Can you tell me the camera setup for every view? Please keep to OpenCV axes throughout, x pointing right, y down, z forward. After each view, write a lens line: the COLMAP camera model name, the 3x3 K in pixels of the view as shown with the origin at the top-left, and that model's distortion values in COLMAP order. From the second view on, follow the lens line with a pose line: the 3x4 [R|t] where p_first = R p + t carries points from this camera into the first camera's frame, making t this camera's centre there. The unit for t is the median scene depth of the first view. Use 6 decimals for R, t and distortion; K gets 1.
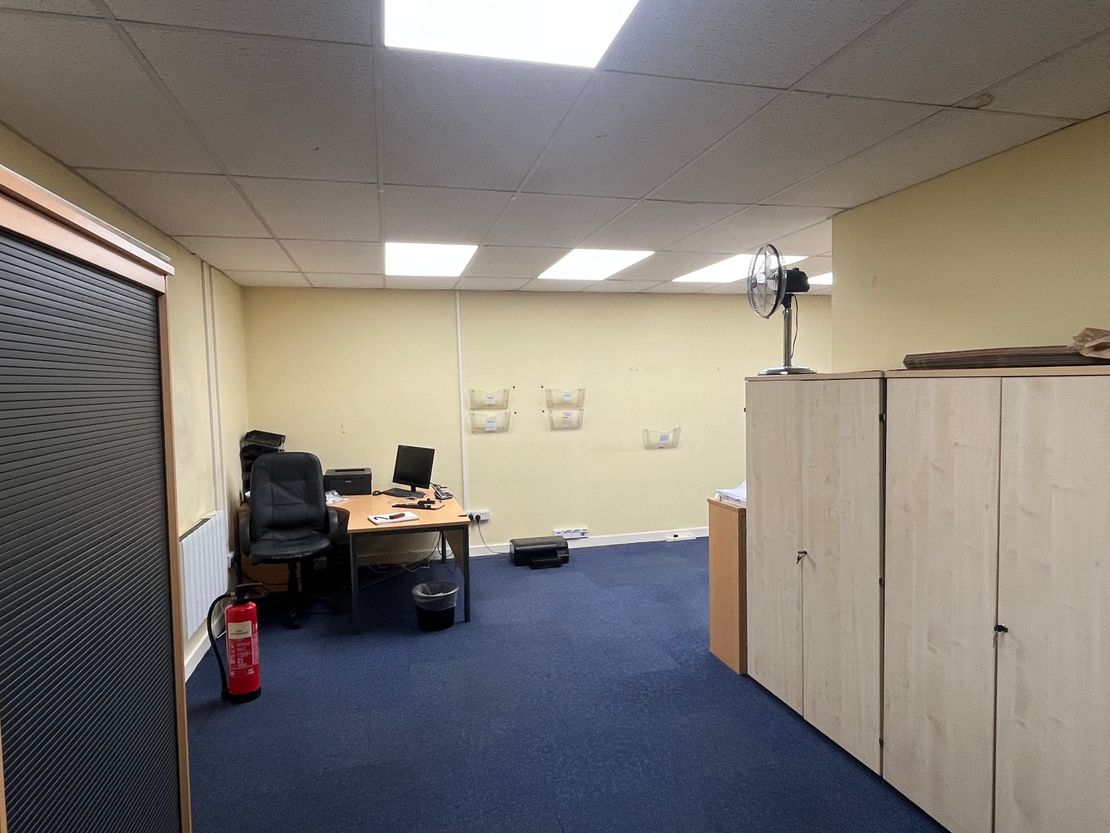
lens RADIAL K [[645.1, 0, 555.0], [0, 645.1, 416.5], [0, 0, 1]] dist [0.000038, -0.000007]
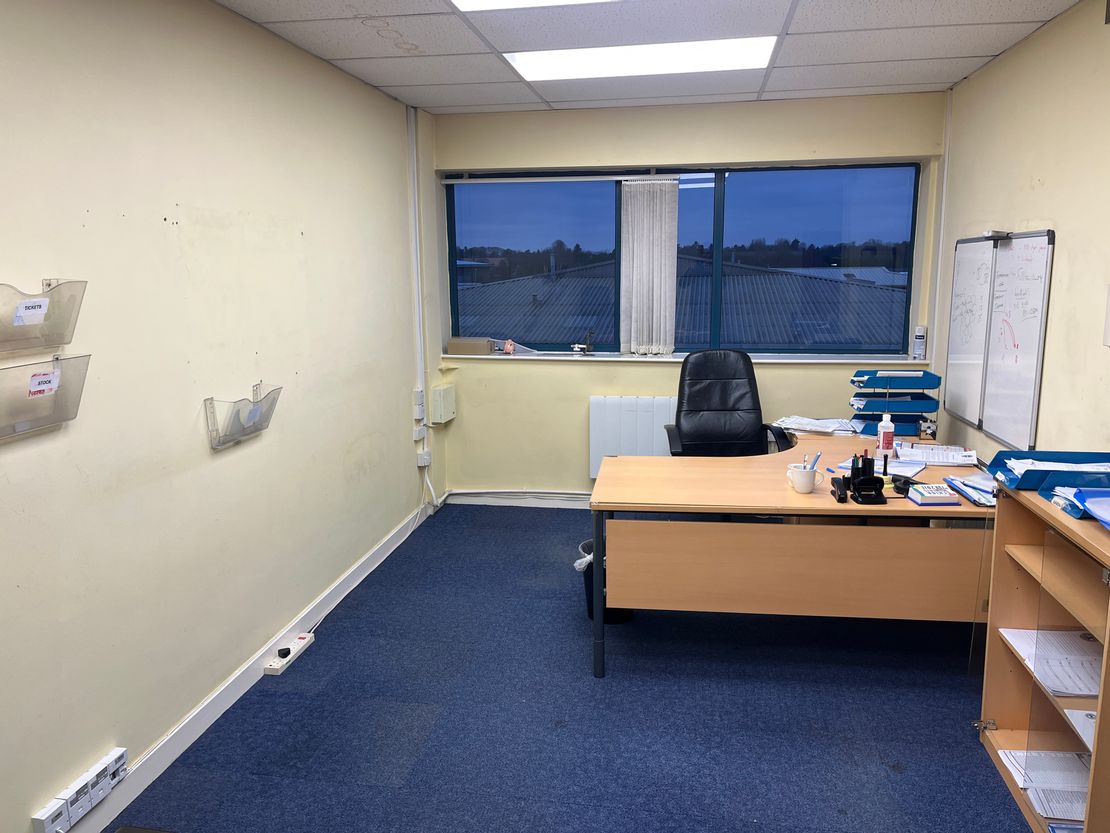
lens RADIAL K [[839.7, 0, 555.0], [0, 839.7, 416.5], [0, 0, 1]] dist [0.003180, 0.001292]
pose [[0.404561, -0.150044, 0.902118, -0.193393], [0.056703, 0.988666, 0.139011, -0.022116], [-0.912752, -0.005085, 0.408484, 0.644608]]
